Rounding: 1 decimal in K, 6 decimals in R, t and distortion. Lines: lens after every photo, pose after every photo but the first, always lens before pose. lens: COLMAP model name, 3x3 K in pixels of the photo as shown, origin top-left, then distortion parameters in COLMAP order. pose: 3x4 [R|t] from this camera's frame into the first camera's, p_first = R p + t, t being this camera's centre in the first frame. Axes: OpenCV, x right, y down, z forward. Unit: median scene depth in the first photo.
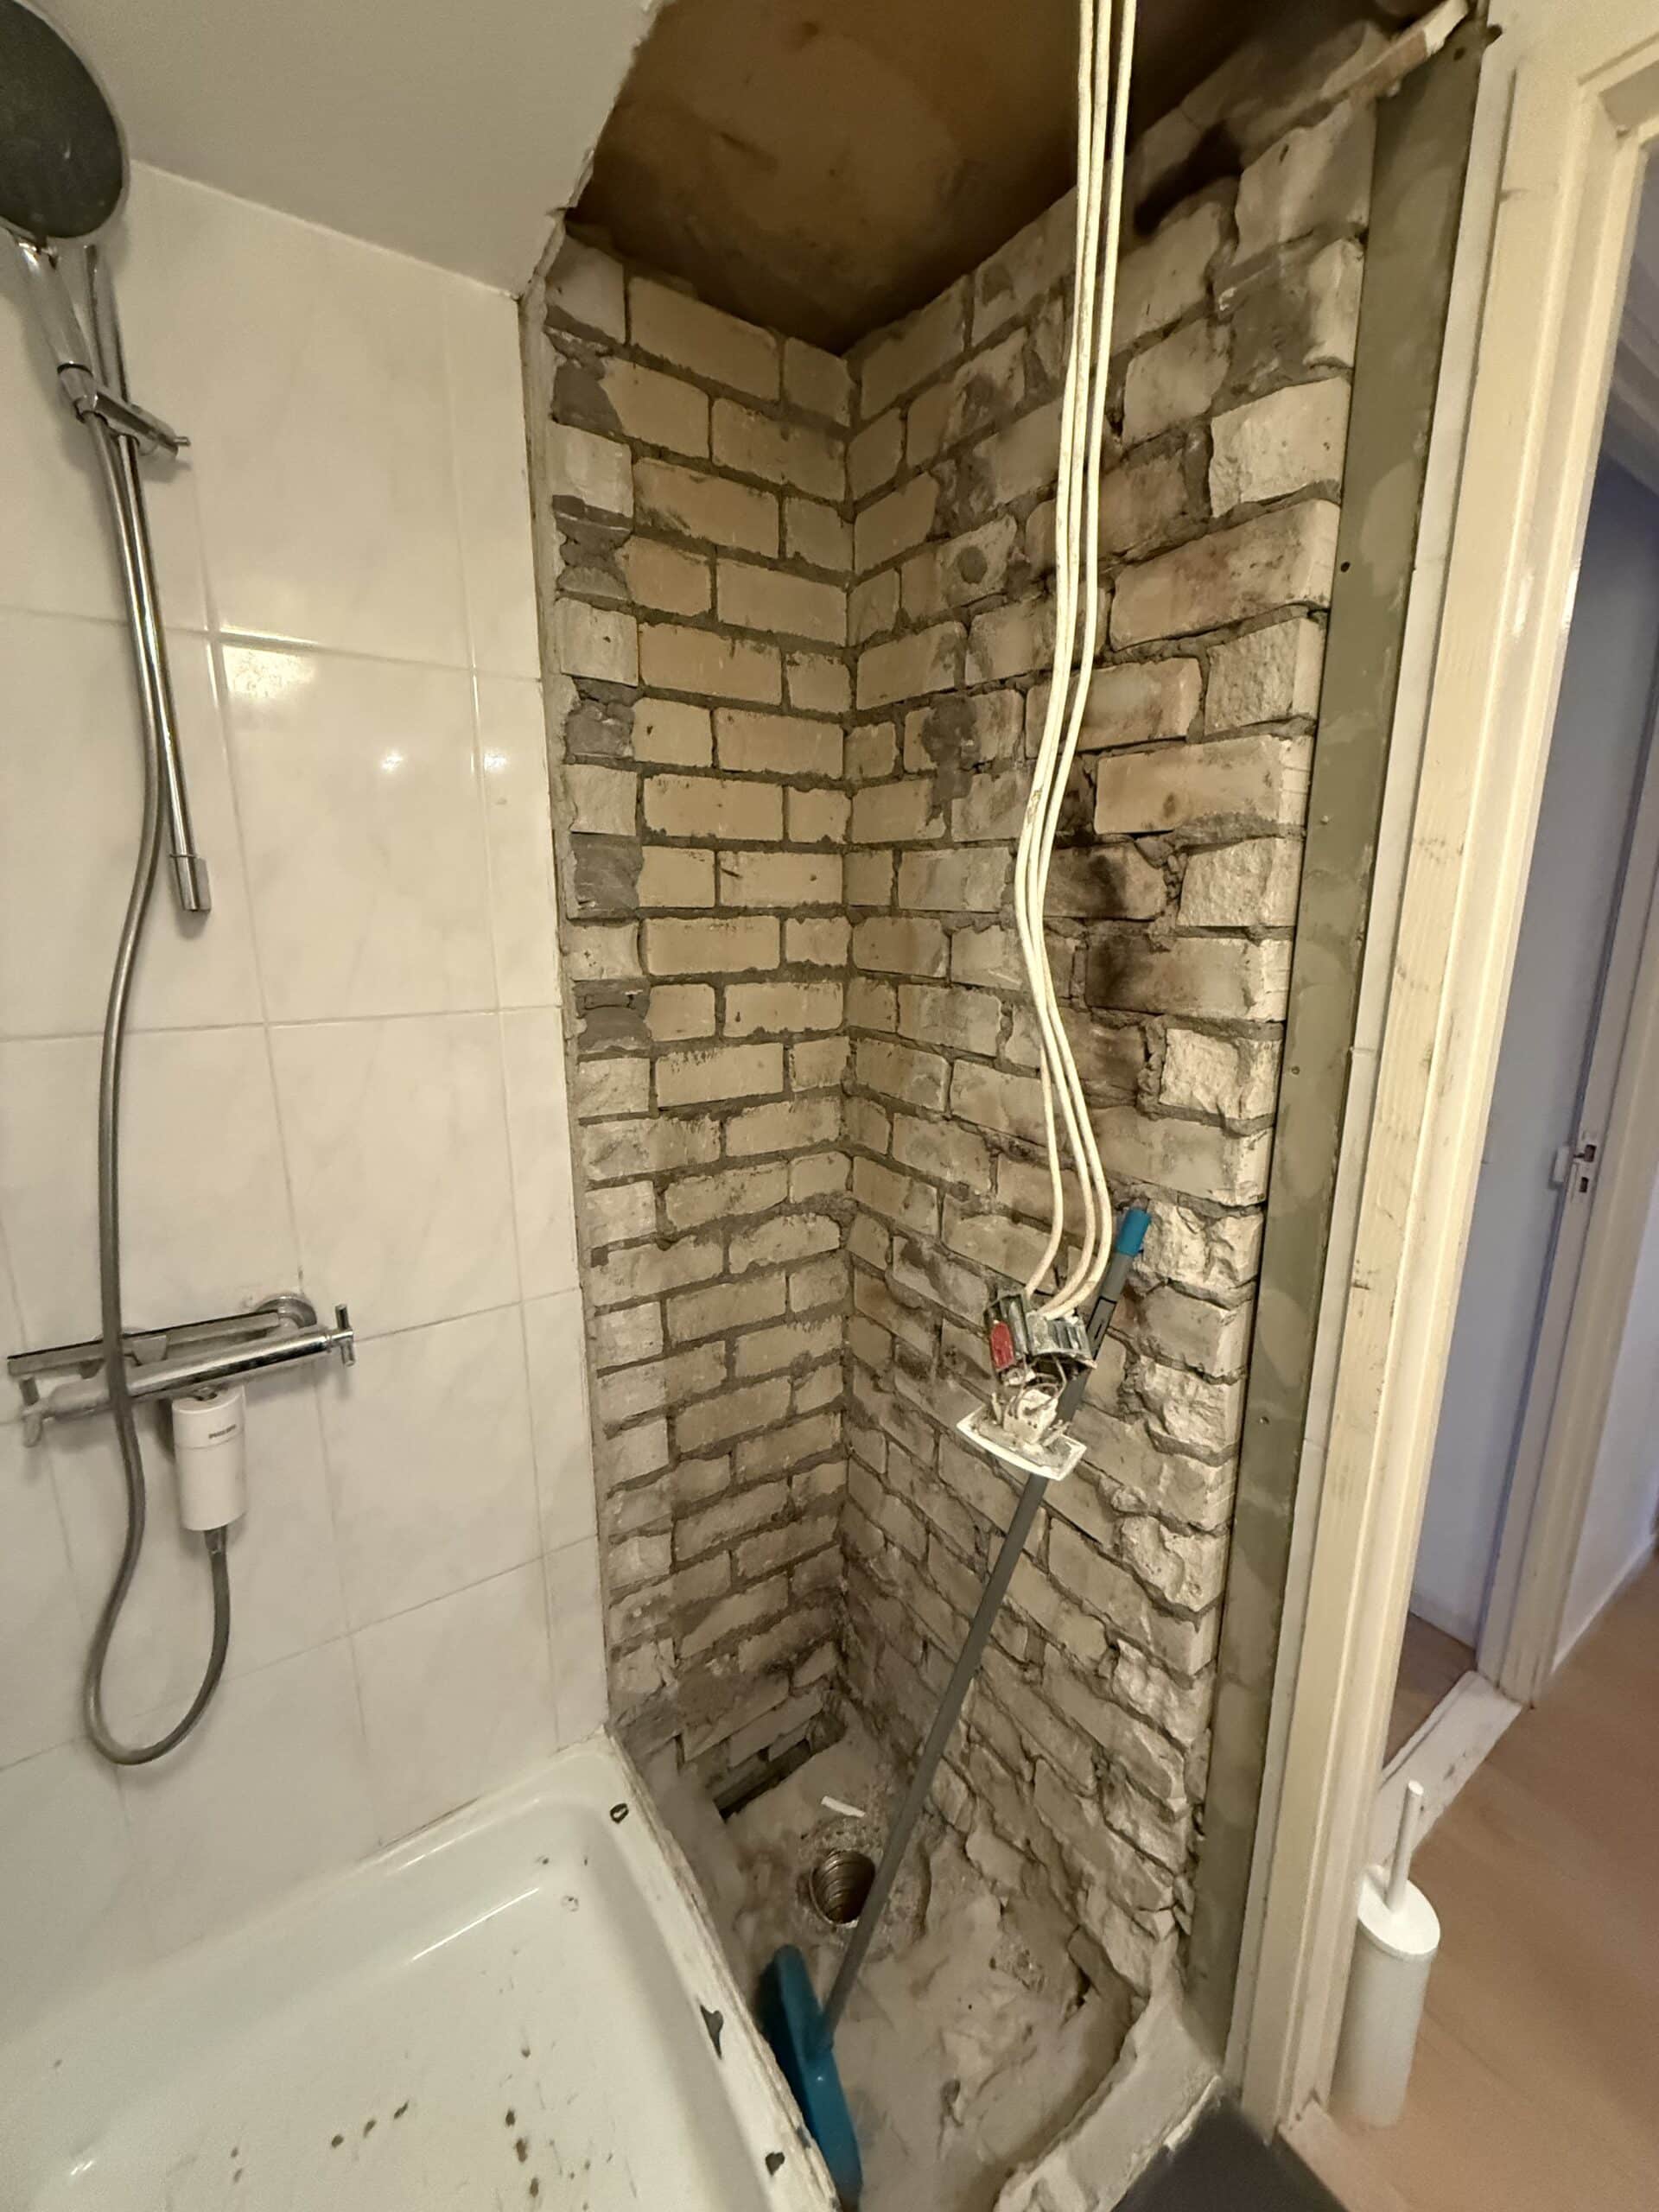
lens RADIAL K [[876.0, 0, 830.7], [0, 876.0, 1099.2], [0, 0, 1]] dist [0.002537, -0.000436]
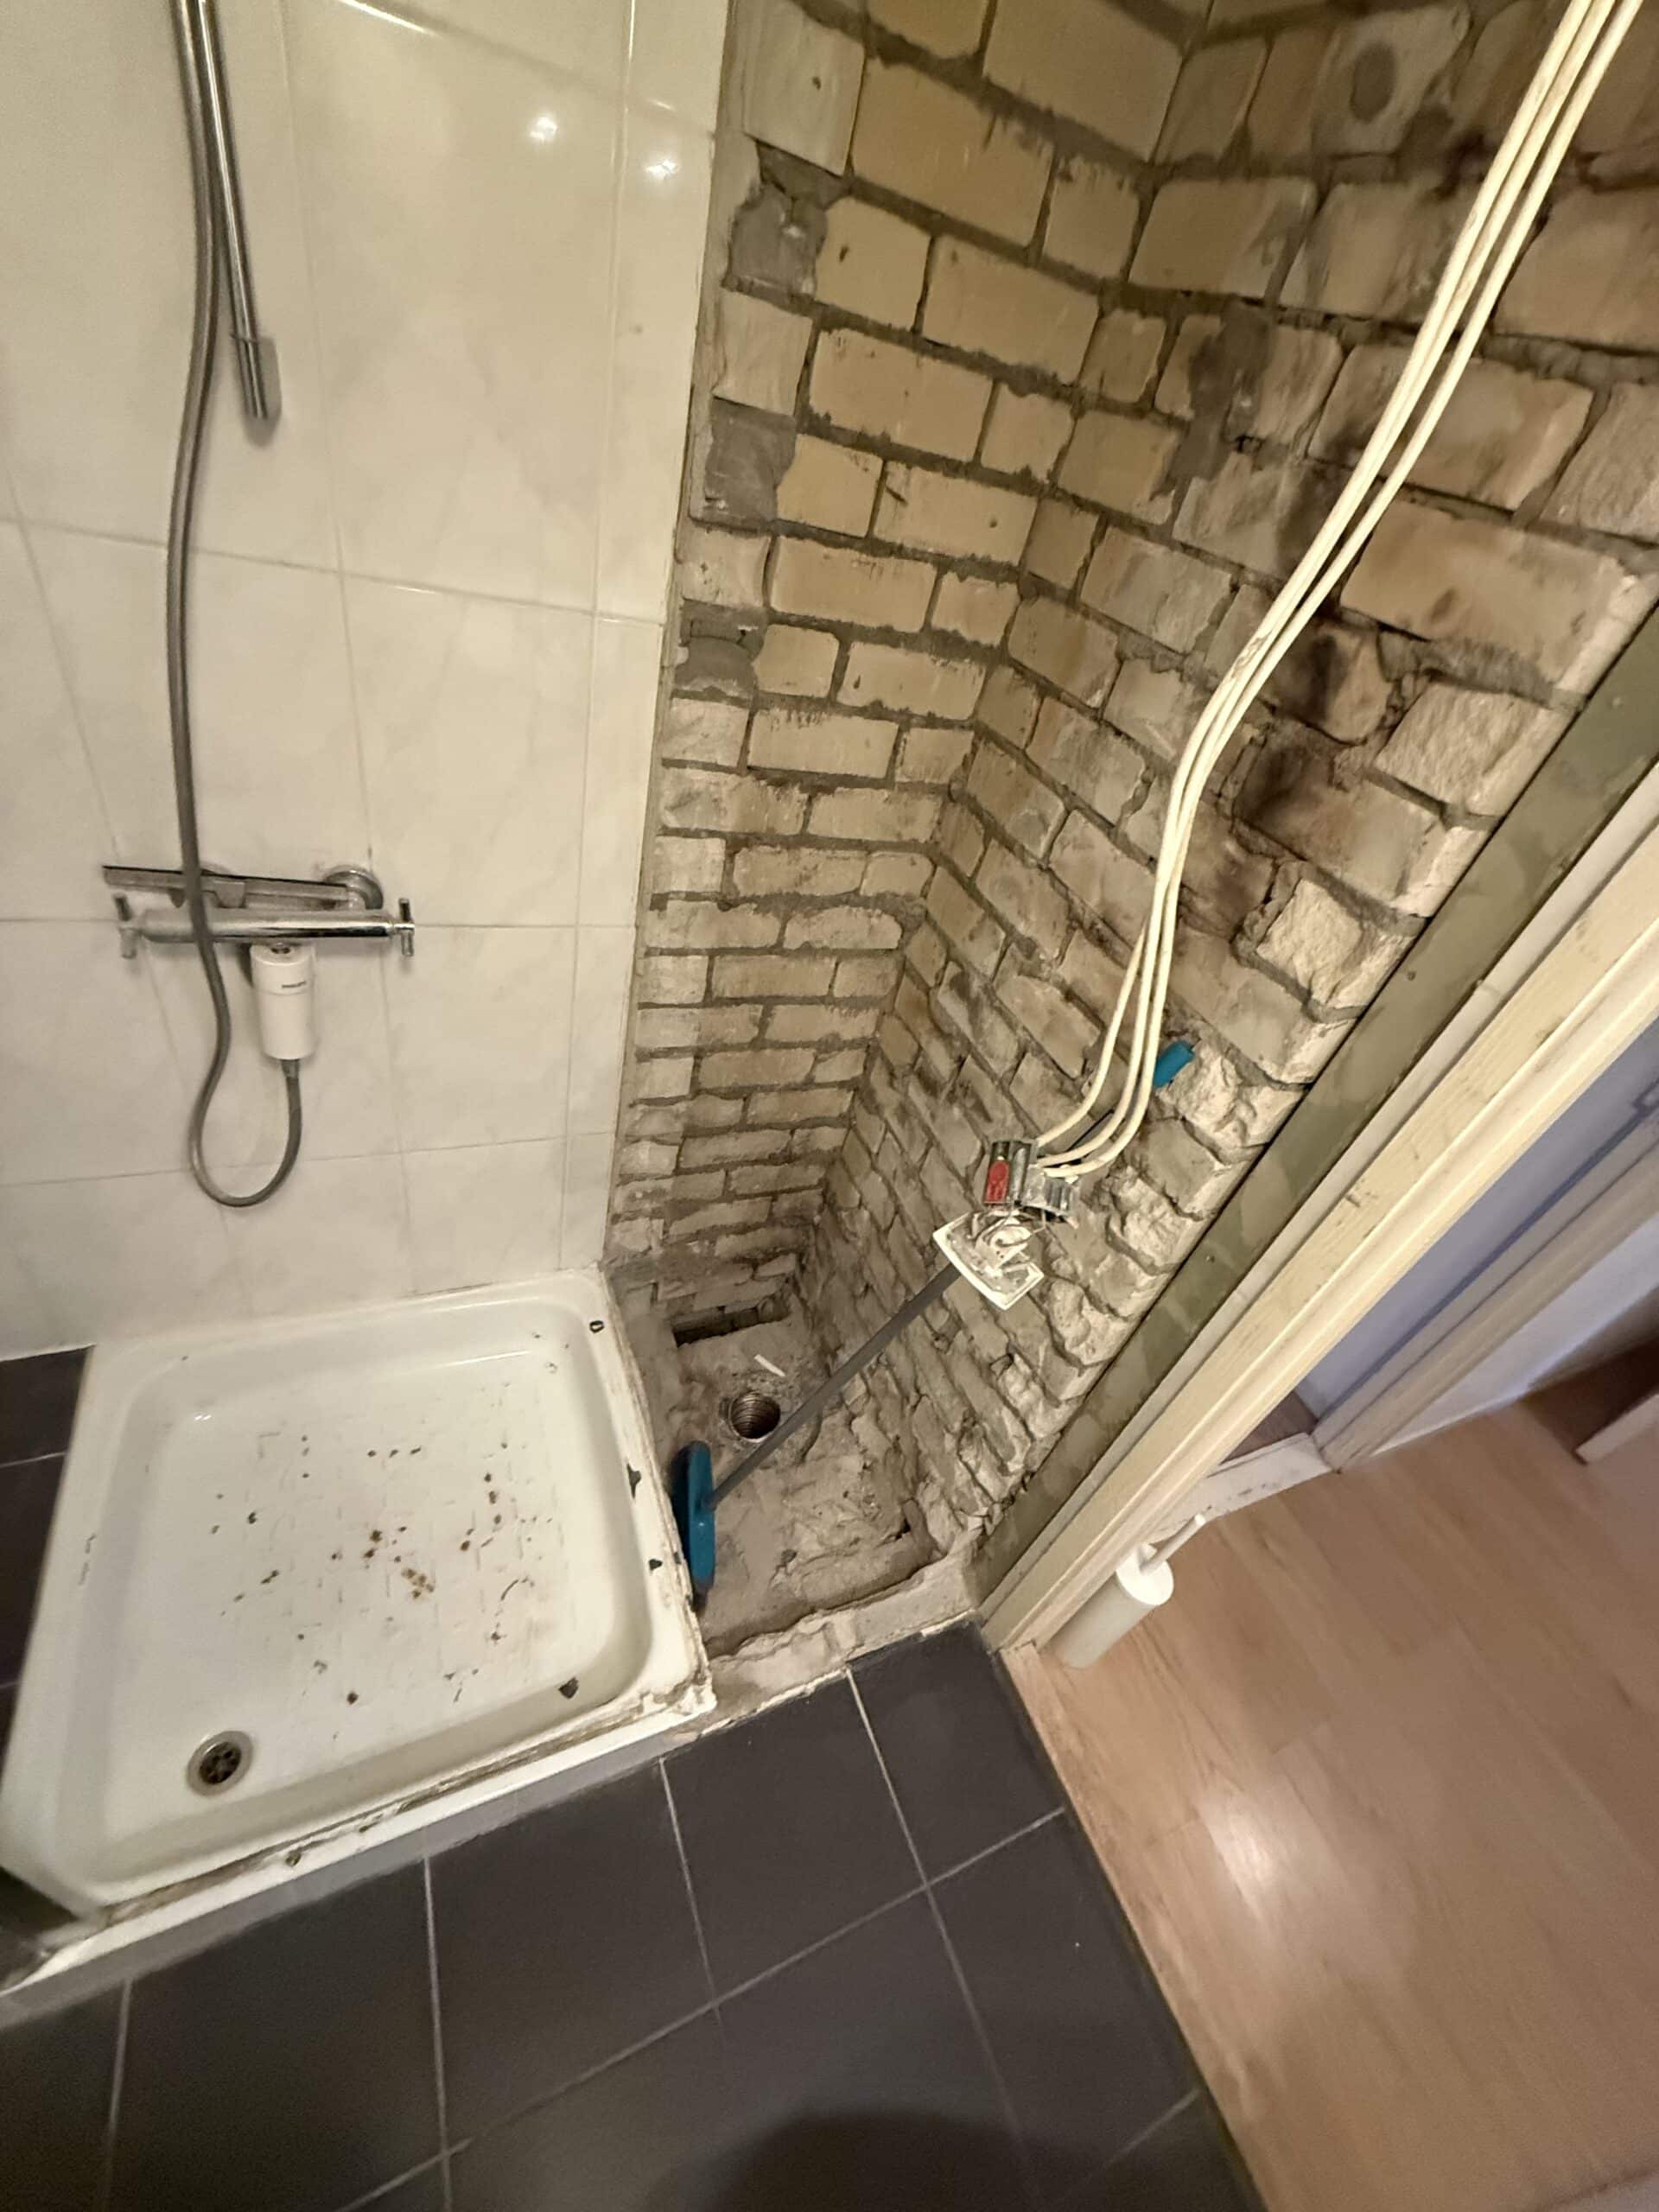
lens RADIAL K [[876.0, 0, 830.7], [0, 876.0, 1099.2], [0, 0, 1]] dist [0.002537, -0.000436]
pose [[0.955129, 0.295679, -0.017364, 0.008823], [-0.260612, 0.866818, 0.425097, -0.115204], [0.140744, -0.401497, 0.904981, 0.034595]]
